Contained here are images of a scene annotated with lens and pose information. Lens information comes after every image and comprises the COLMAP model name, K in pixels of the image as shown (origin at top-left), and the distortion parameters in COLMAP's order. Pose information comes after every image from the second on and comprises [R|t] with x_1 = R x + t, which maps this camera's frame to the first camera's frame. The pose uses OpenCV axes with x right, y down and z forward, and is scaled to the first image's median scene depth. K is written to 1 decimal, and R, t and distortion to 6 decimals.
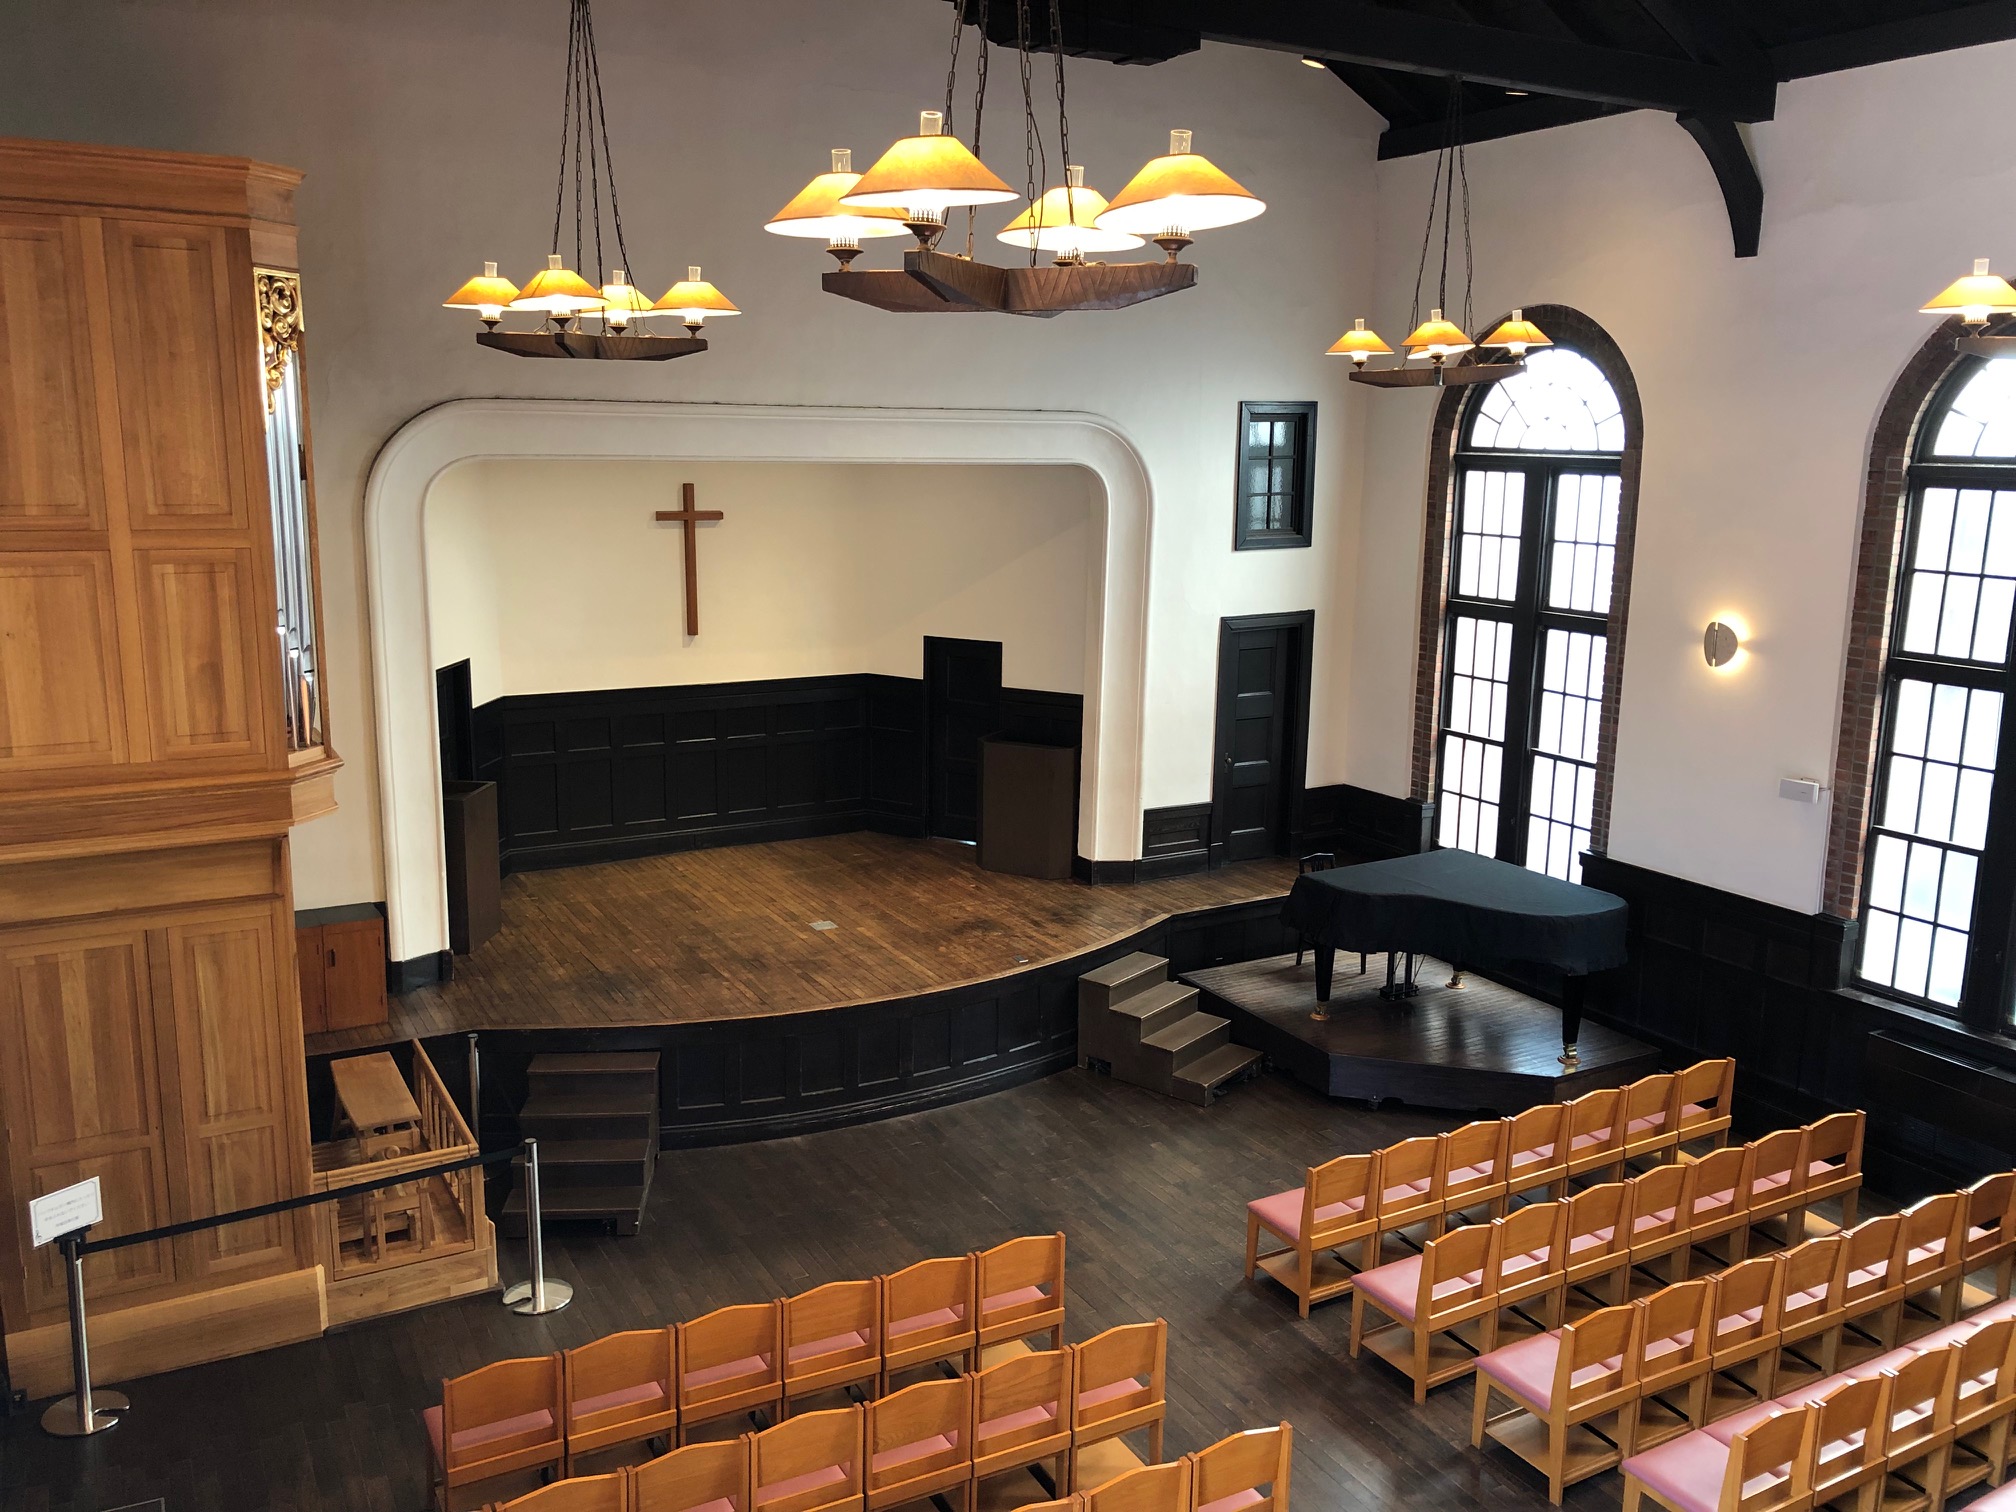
lens RADIAL K [[1641.0, 0, 1003.0], [0, 1641.0, 752.8], [0, 0, 1]] dist [0.019340, -0.001264]
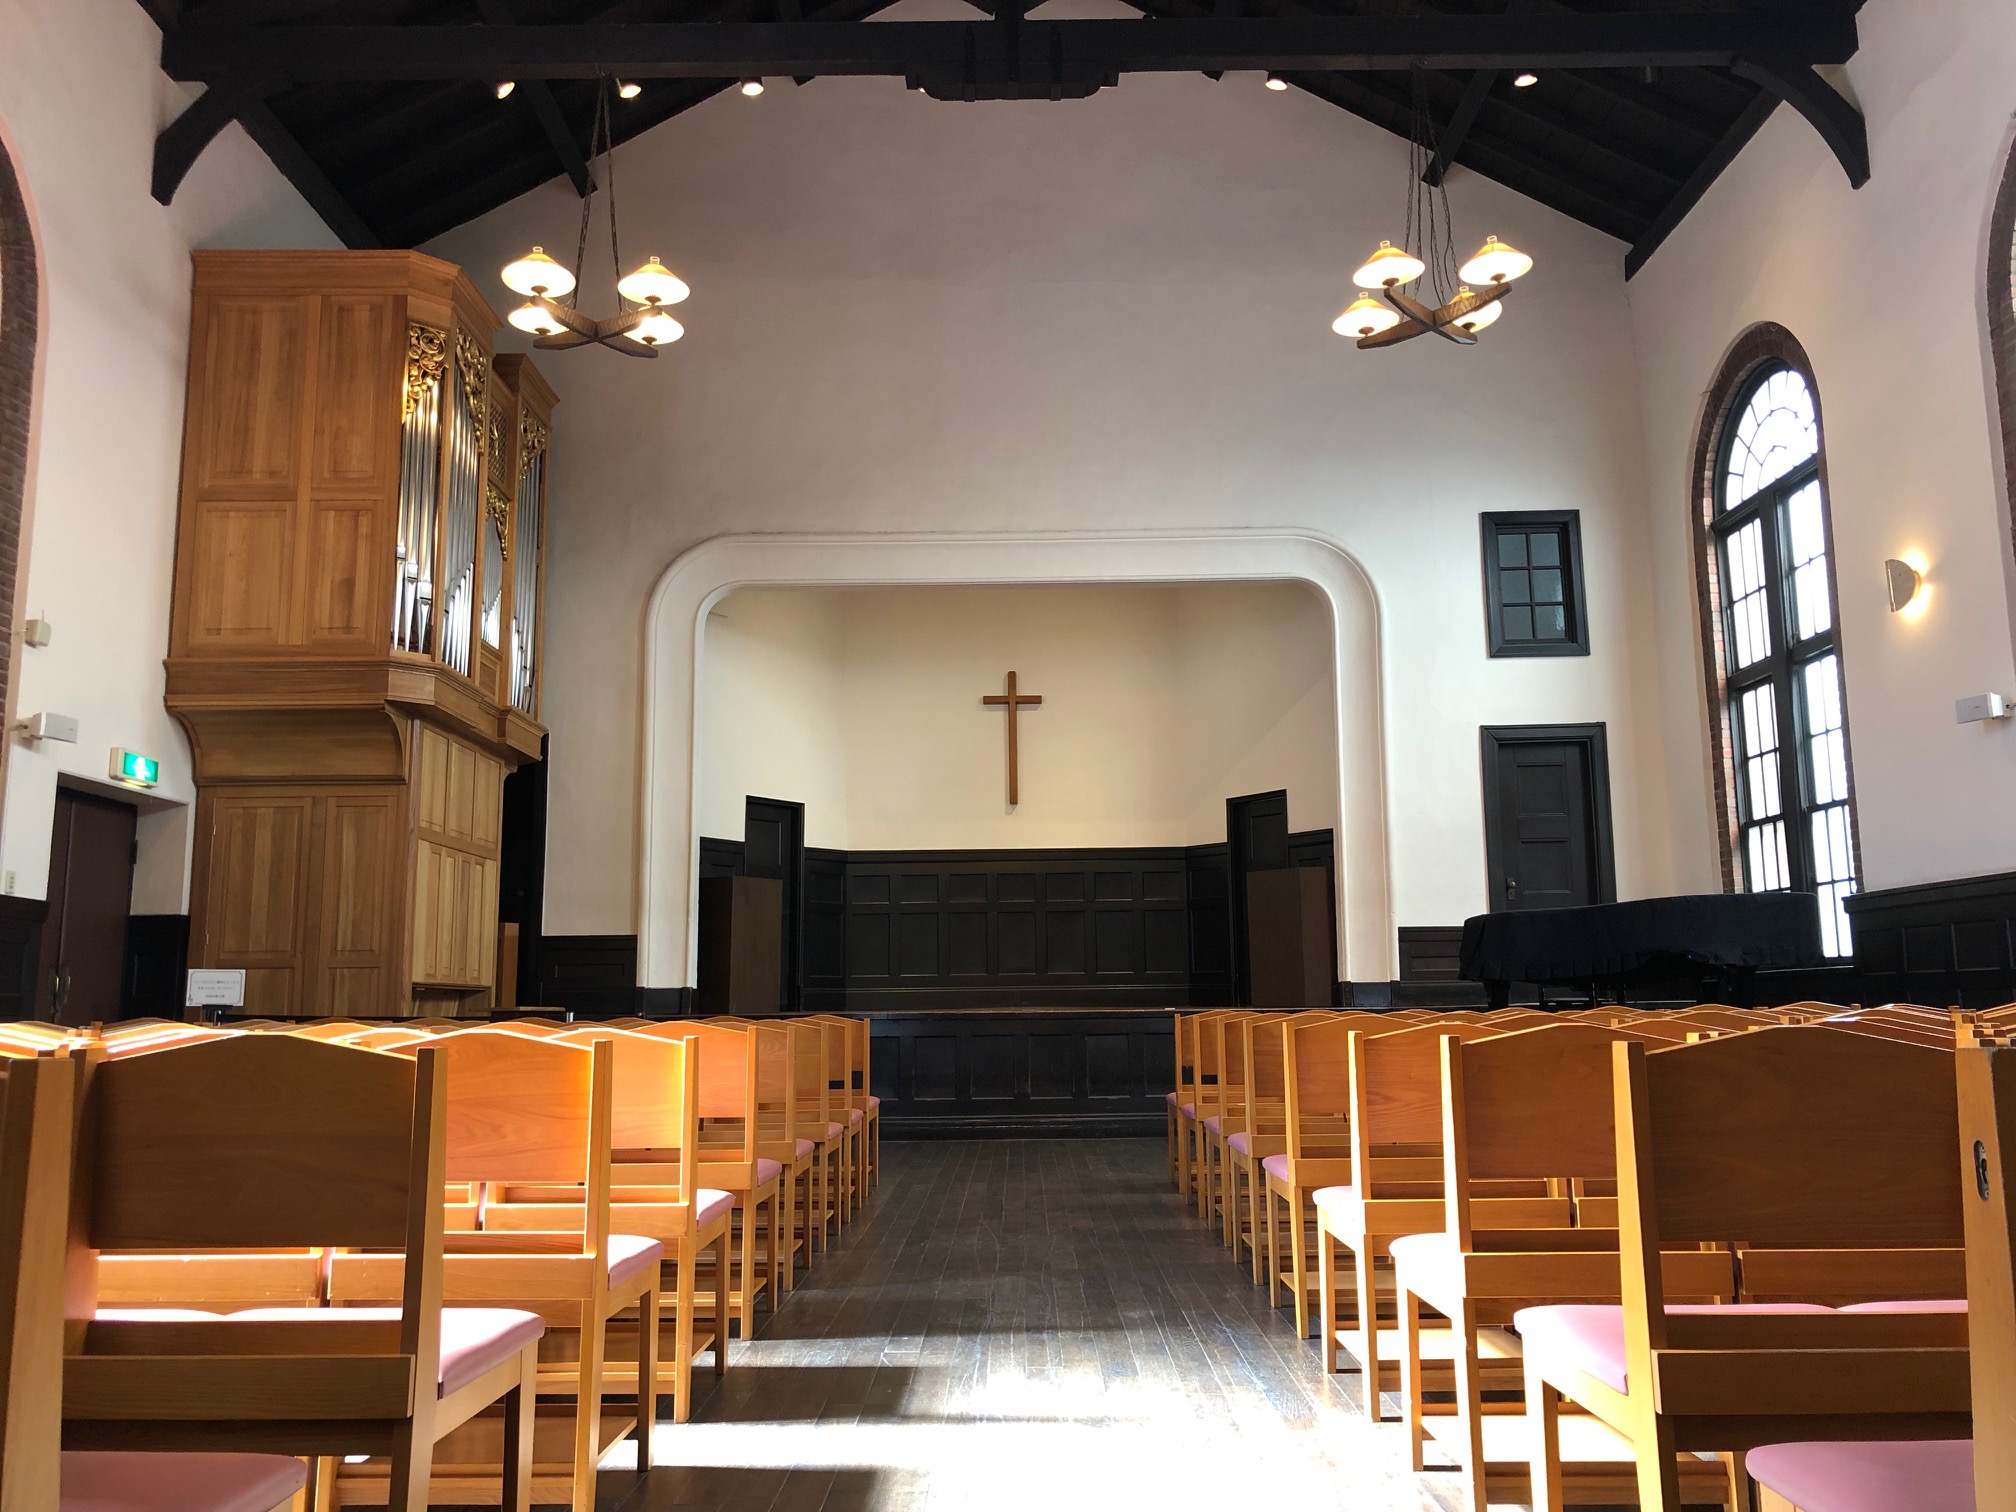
lens RADIAL K [[1641.0, 0, 1001.6], [0, 1641.0, 754.2], [0, 0, 1]] dist [0.019340, -0.001264]
pose [[0.869923, -0.097426, -0.483469, 0.390058], [-0.074670, 0.942975, -0.324379, 0.291818], [0.487503, 0.318286, 0.813041, 0.101443]]
